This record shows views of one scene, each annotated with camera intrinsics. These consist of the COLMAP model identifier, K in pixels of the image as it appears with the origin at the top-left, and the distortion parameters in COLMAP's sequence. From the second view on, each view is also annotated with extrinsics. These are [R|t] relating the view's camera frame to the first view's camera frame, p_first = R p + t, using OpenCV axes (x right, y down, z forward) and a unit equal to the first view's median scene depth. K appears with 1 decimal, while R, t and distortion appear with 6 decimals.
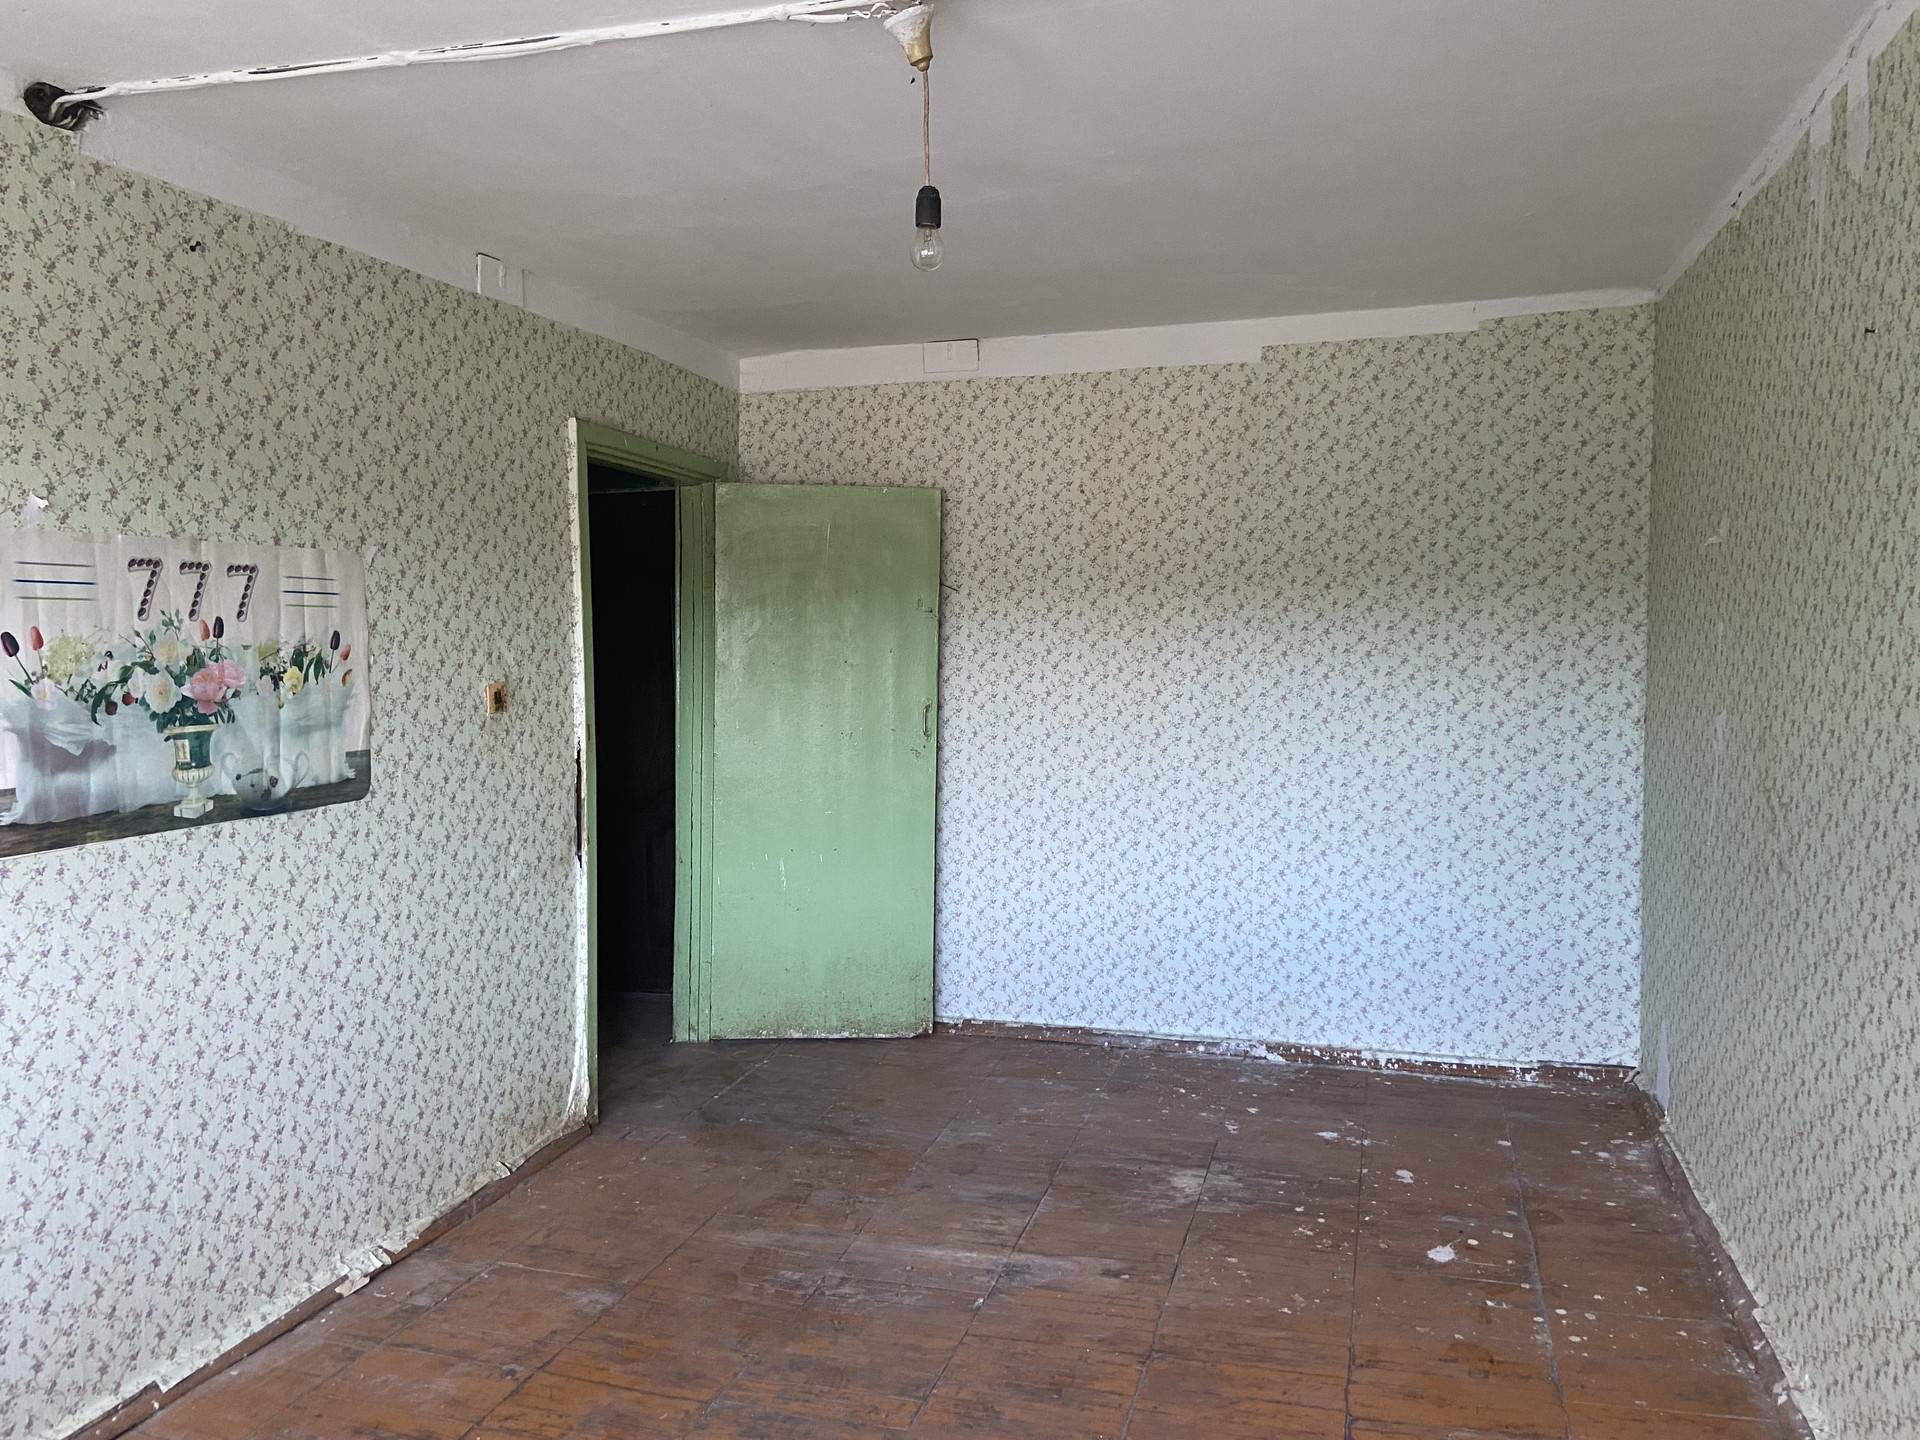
lens RADIAL K [[1444.2, 0, 944.9], [0, 1444.2, 710.8], [0, 0, 1]] dist [0.109730, -0.074124]
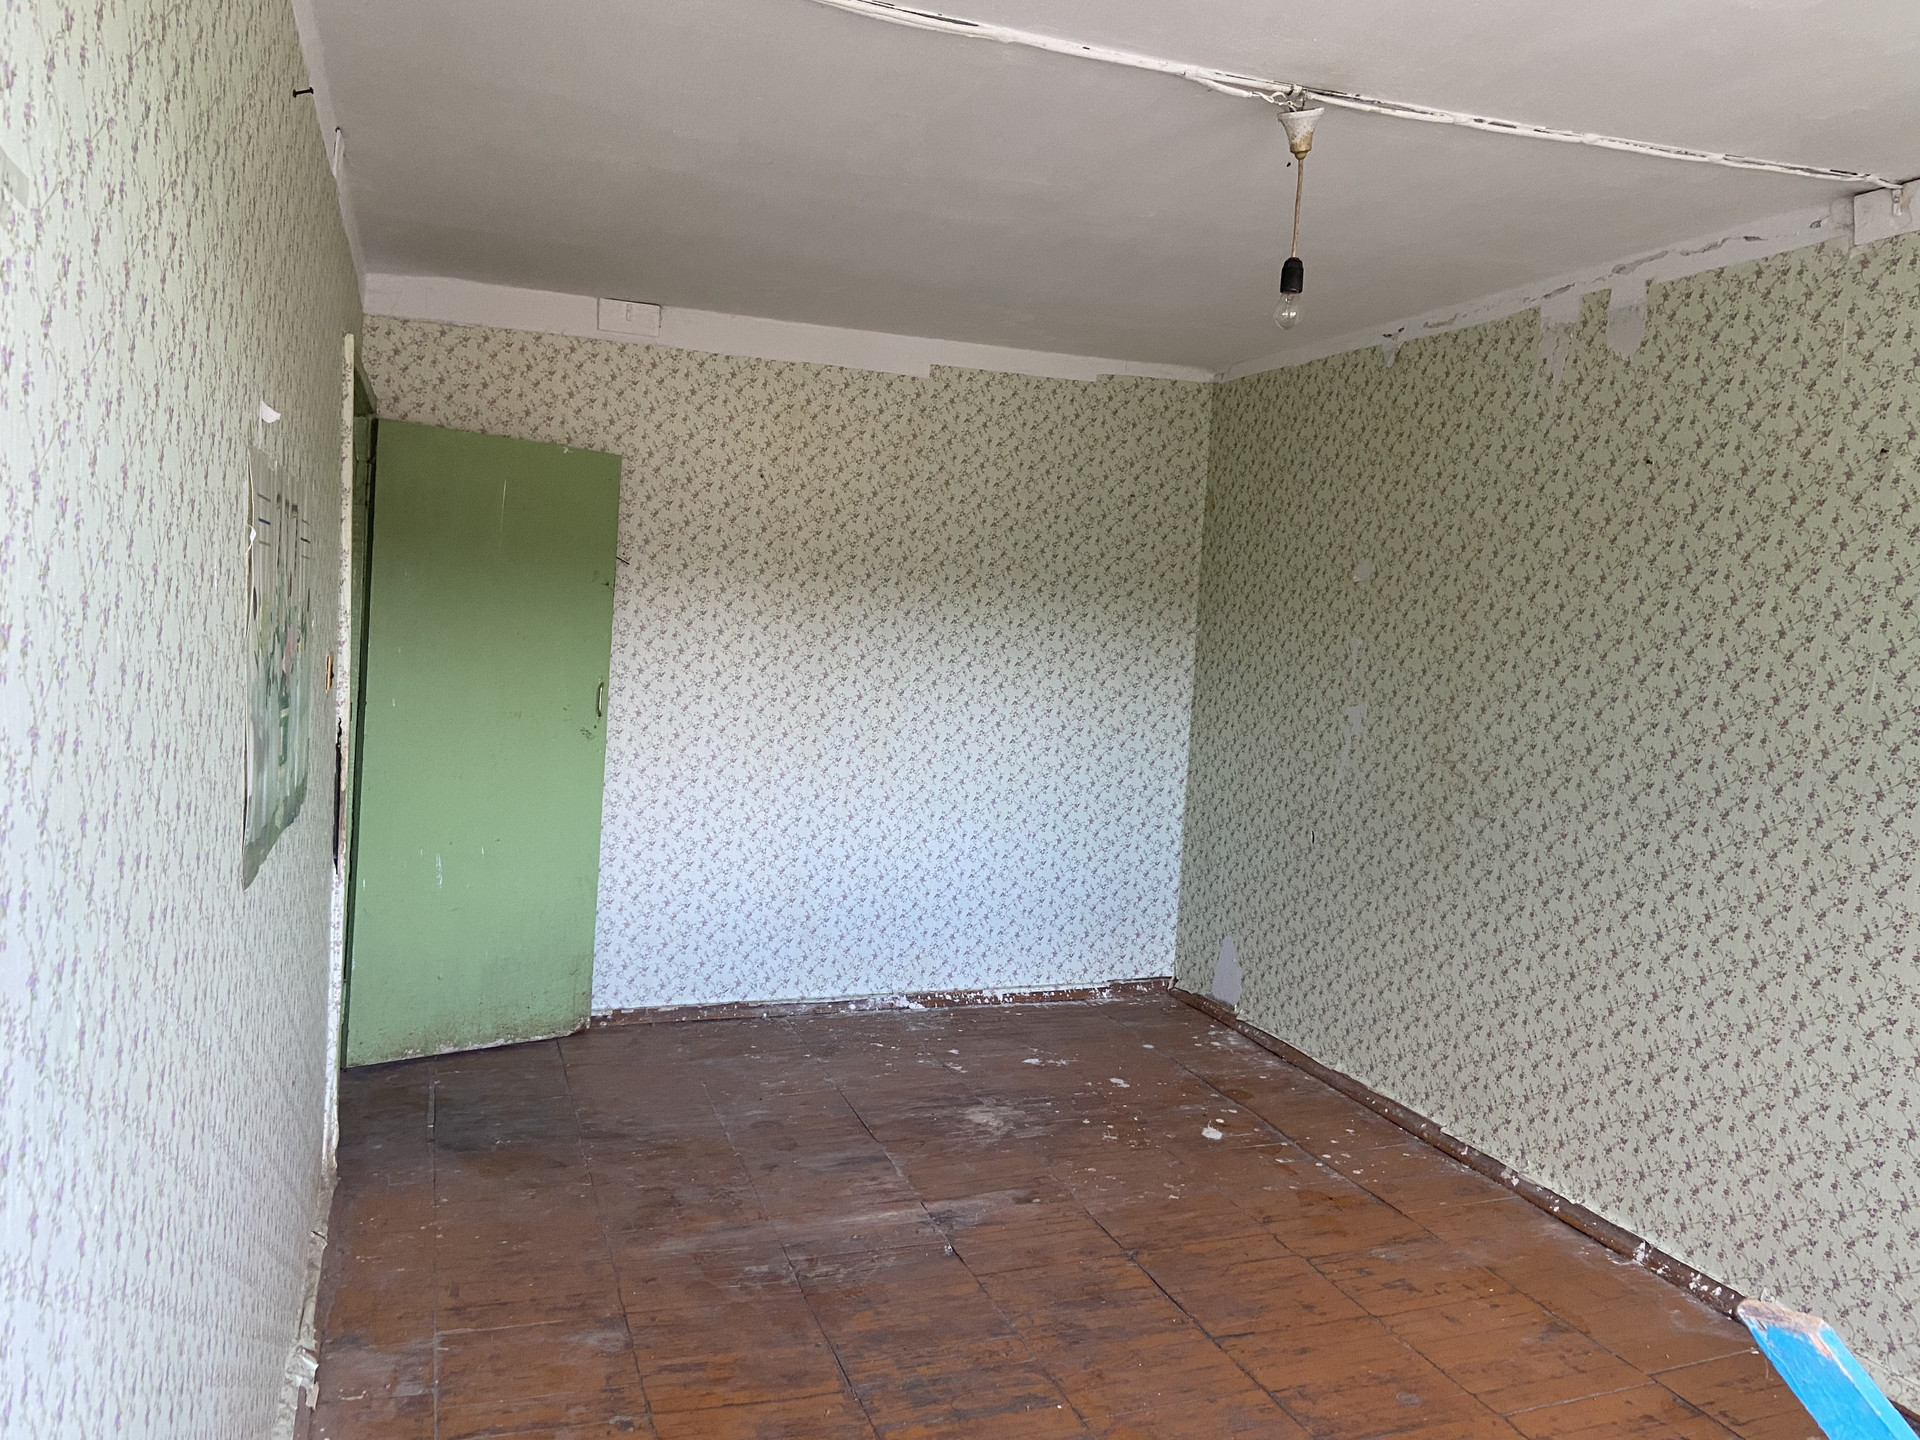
lens RADIAL K [[1444.2, 0, 974.3], [0, 1444.2, 710.3], [0, 0, 1]] dist [0.109730, -0.074124]
pose [[0.803008, 0.006551, 0.595933, -0.408462], [-0.018744, 0.999723, 0.014268, -0.004475], [-0.595674, -0.022627, 0.802908, 0.093727]]
